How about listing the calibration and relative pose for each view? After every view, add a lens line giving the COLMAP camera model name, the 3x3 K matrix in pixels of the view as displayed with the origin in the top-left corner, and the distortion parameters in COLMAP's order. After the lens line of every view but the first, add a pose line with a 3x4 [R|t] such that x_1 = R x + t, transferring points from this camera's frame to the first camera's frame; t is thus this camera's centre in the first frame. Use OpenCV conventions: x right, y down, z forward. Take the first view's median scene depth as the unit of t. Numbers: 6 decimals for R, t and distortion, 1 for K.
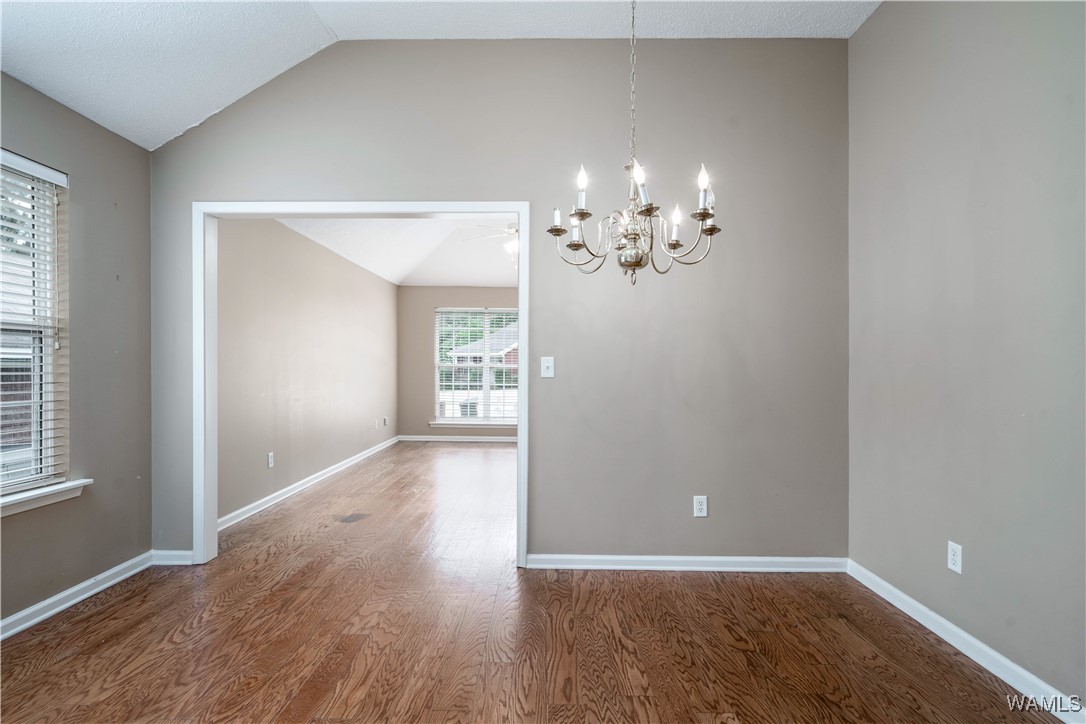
lens RADIAL K [[545.6, 0, 542.7], [0, 545.6, 383.4], [0, 0, 1]] dist [0.003260, 0.001164]
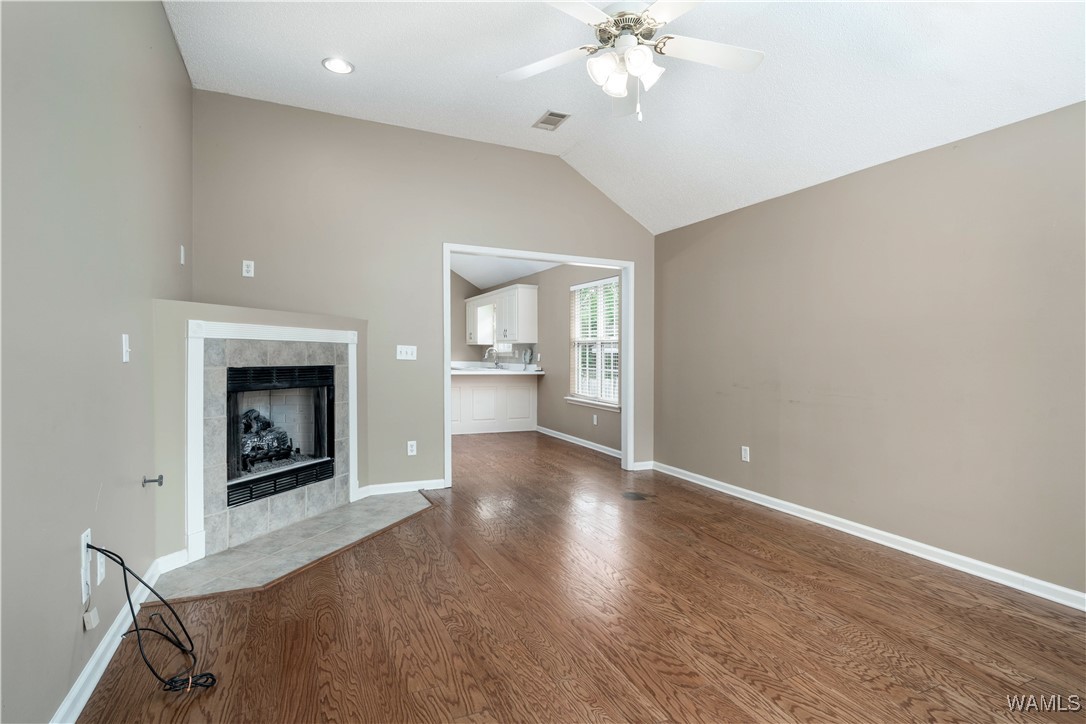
lens RADIAL K [[545.6, 0, 545.8], [0, 545.6, 357.0], [0, 0, 1]] dist [0.003260, 0.001164]
pose [[-0.901557, -0.012062, -0.432493, 0.381133], [-0.028454, 0.999100, 0.031448, -0.078565], [0.431724, 0.040658, -0.901089, 2.535283]]
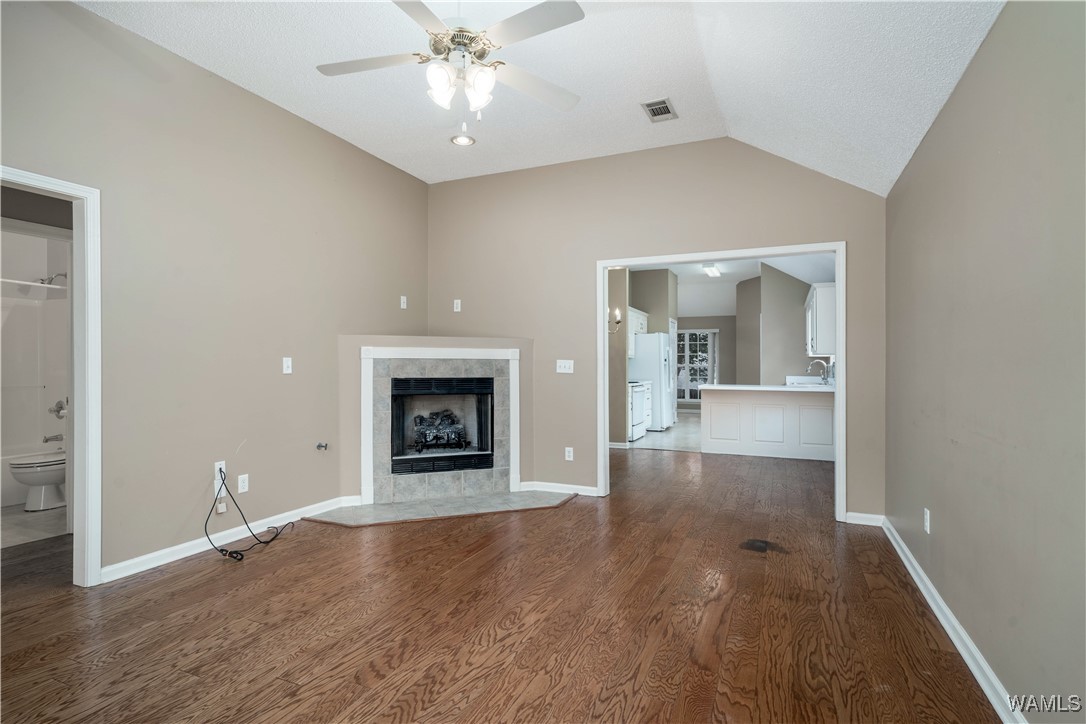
lens RADIAL K [[545.6, 0, 539.1], [0, 545.6, 370.2], [0, 0, 1]] dist [0.003260, 0.001164]
pose [[-0.916741, -0.006515, 0.399430, -0.499037], [0.009069, 0.999270, 0.037112, -0.083028], [-0.399380, 0.037644, -0.916012, 2.560751]]
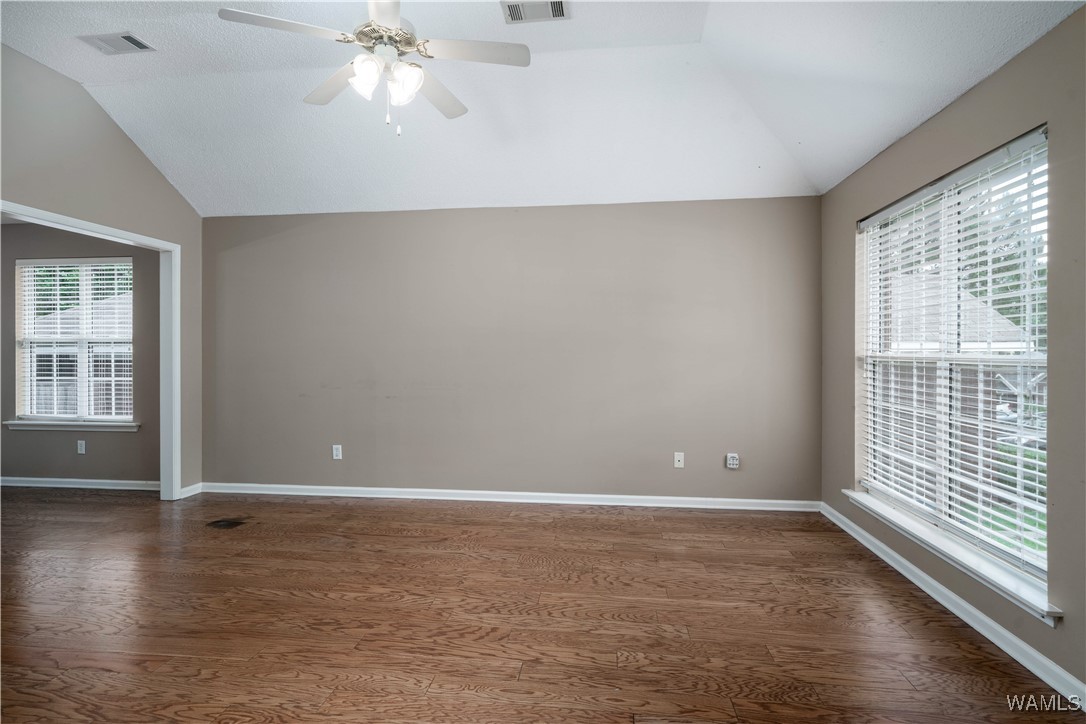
lens RADIAL K [[545.6, 0, 540.4], [0, 545.6, 353.1], [0, 0, 1]] dist [0.003260, 0.001164]
pose [[-0.115155, -0.002892, -0.993343, 0.698632], [-0.027819, 0.999613, 0.000315, -0.079361], [0.992958, 0.027671, -0.115191, 2.185153]]
